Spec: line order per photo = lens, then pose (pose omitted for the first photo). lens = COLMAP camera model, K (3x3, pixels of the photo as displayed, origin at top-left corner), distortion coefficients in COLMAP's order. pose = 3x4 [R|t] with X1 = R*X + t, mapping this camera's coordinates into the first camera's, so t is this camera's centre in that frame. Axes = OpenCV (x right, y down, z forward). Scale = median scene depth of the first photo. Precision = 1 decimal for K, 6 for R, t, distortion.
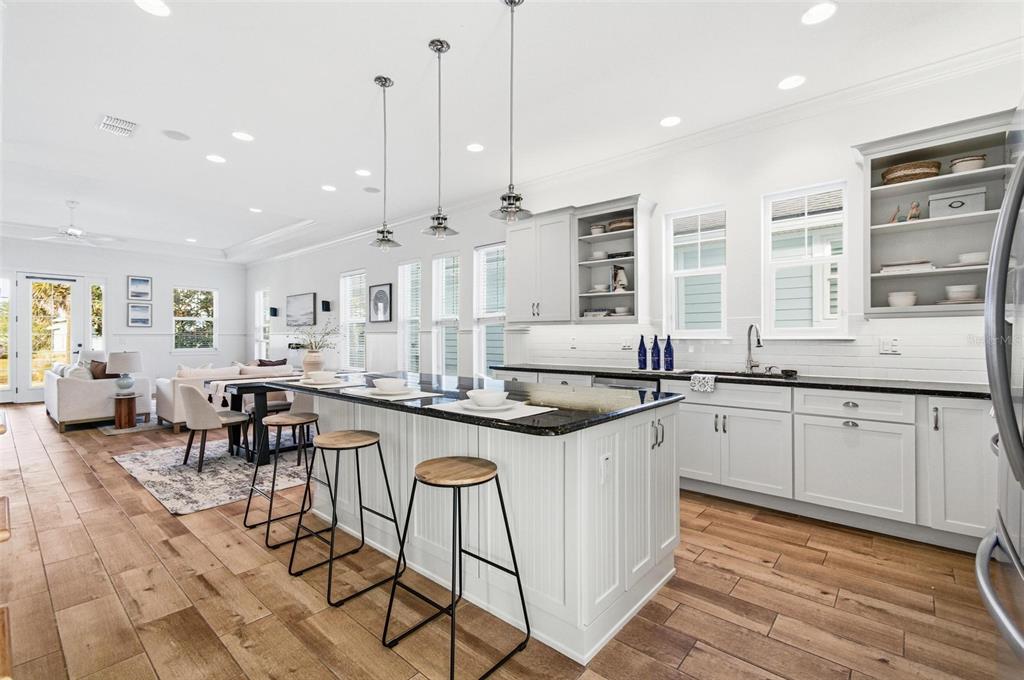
lens RADIAL K [[456.5, 0, 511.4], [0, 456.5, 338.4], [0, 0, 1]] dist [-0.001584, -0.000001]
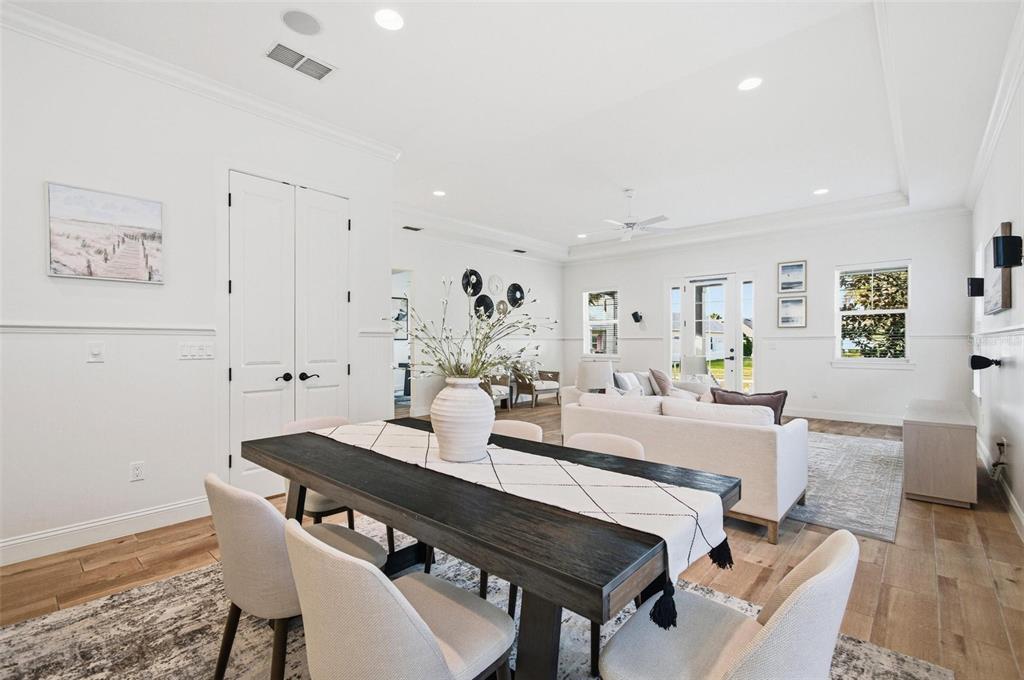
lens RADIAL K [[456.5, 0, 511.4], [0, 456.5, 343.9], [0, 0, 1]] dist [-0.001584, -0.000001]
pose [[-0.011415, 0.005565, -0.999919, -0.109735], [0.000330, 0.999984, 0.005562, -0.004942], [0.999935, -0.000266, -0.011417, 1.362990]]
